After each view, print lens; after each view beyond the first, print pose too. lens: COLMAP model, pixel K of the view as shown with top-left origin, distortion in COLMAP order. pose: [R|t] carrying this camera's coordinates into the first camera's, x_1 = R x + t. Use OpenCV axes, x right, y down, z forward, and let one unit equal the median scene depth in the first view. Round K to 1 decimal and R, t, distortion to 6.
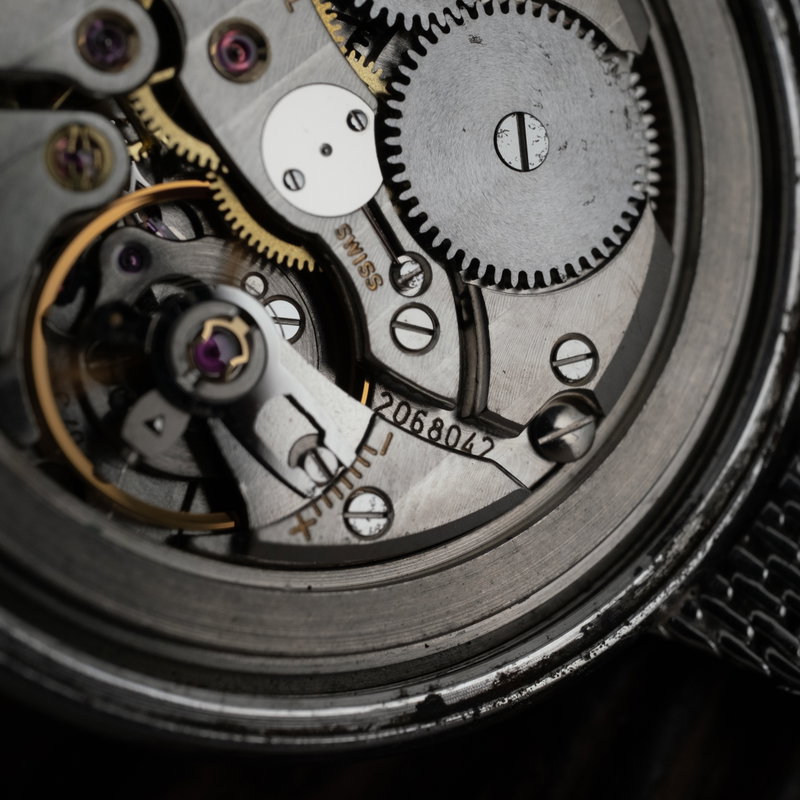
lens RADIAL K [[1313.4, 0, 400.0], [0, 1313.4, 400.0], [0, 0, 1]] dist [-0.026780, -0.001687]
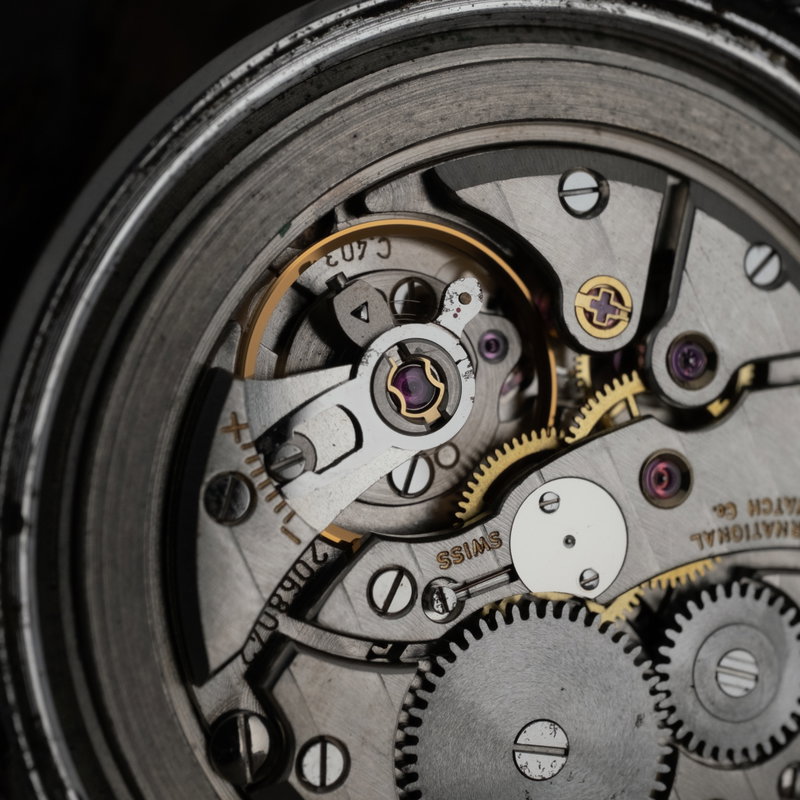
lens RADIAL K [[1313.4, 0, 400.0], [0, 1313.4, 400.0], [0, 0, 1]] dist [-0.026780, -0.001687]
pose [[-0.141105, 0.924025, -0.355341, 0.226547], [-0.952905, -0.224095, -0.204337, 0.173687], [-0.268442, 0.309773, 0.912129, 0.050880]]
